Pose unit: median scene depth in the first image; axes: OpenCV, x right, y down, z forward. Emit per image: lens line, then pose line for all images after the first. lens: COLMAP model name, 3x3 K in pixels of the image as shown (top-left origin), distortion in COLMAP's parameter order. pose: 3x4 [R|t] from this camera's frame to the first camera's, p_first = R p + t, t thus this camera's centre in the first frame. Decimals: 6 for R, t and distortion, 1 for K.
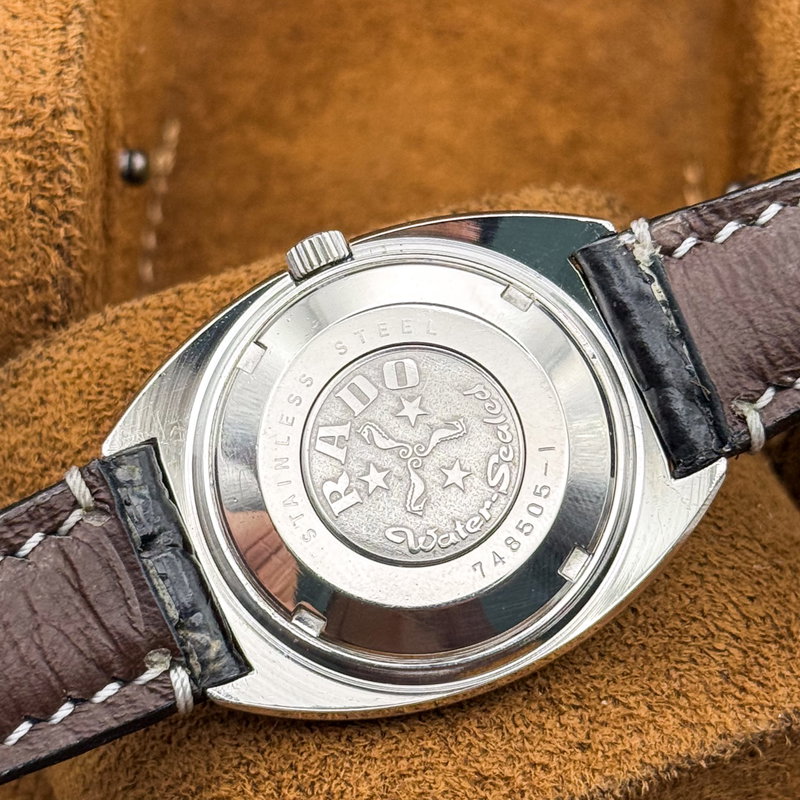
lens RADIAL K [[2998.0, 0, 399.4], [0, 2998.0, 380.7], [0, 0, 1]] dist [0.109169, 0.000000]
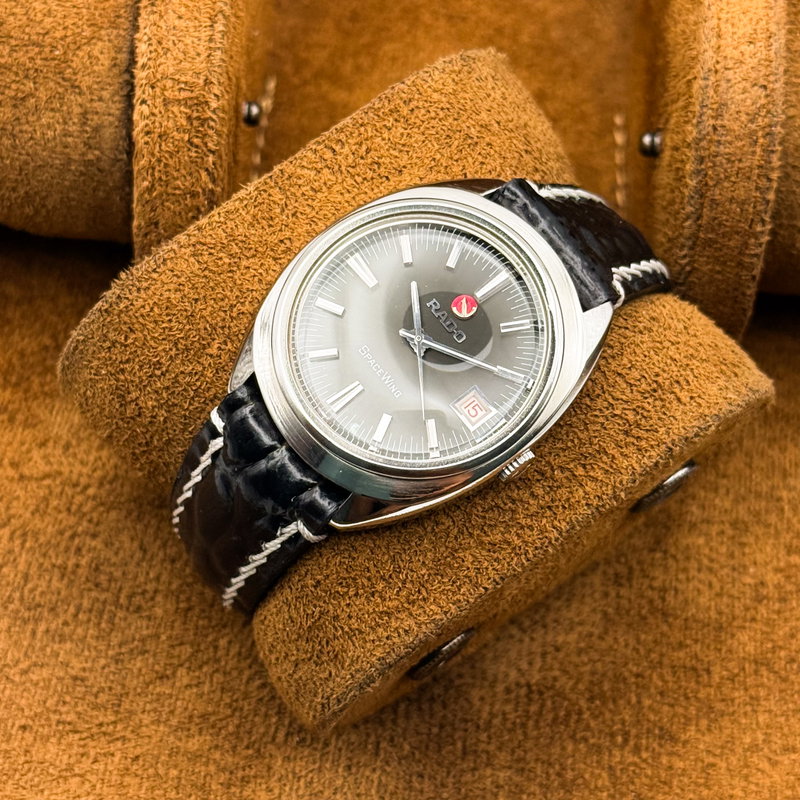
lens RADIAL K [[2285.2, 0, 405.9], [0, 2285.2, 402.2], [0, 0, 1]] dist [0.165480, 0.000000]
pose [[0.999810, 0.018024, 0.007418, -0.017605], [-0.018541, 0.996878, 0.076746, -0.017279], [-0.006012, -0.076869, 0.997023, -0.178682]]
